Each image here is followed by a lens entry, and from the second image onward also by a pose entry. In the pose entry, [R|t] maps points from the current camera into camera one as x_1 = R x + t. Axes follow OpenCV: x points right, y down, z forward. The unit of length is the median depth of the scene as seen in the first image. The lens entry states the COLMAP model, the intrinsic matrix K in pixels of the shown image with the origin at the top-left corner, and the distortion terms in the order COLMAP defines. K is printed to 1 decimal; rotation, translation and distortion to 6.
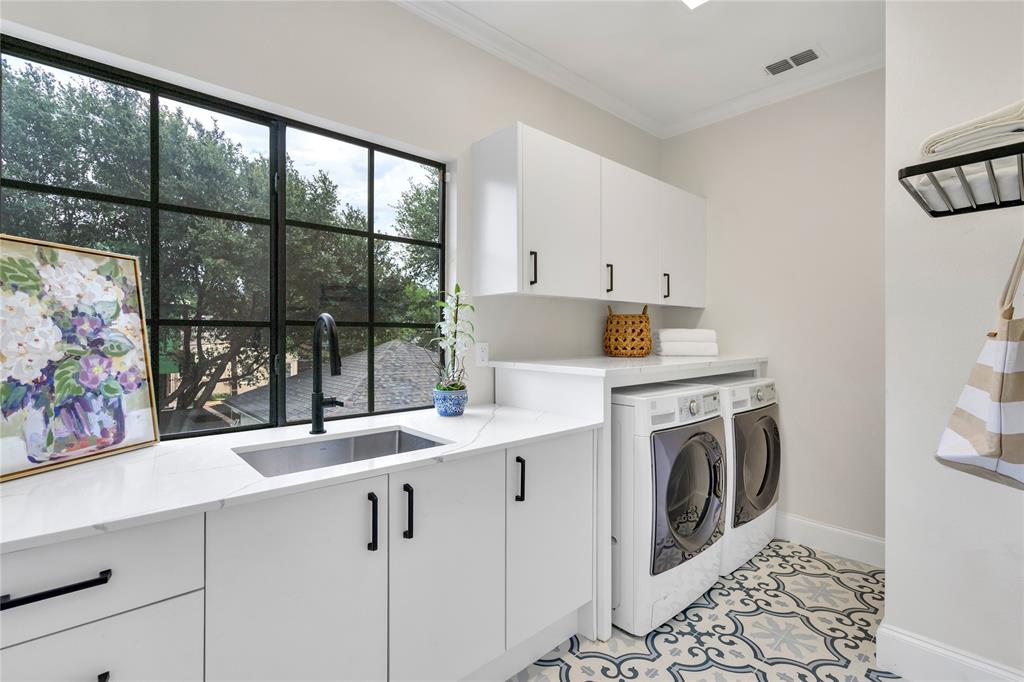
lens RADIAL K [[477.7, 0, 513.8], [0, 477.7, 334.7], [0, 0, 1]] dist [-0.003974, 0.000454]
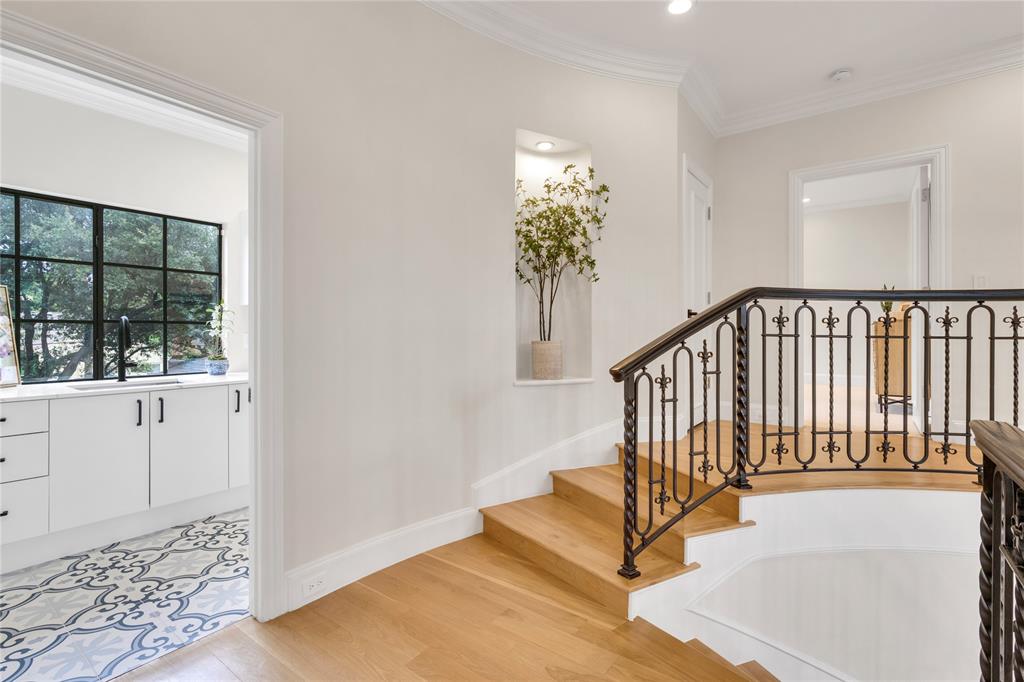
lens RADIAL K [[477.7, 0, 513.8], [0, 477.7, 334.7], [0, 0, 1]] dist [-0.003974, 0.000454]
pose [[0.980928, -0.001028, 0.194368, 0.083075], [0.000664, 0.999998, 0.001940, 0.002829], [-0.194370, -0.001774, 0.980927, -0.126997]]
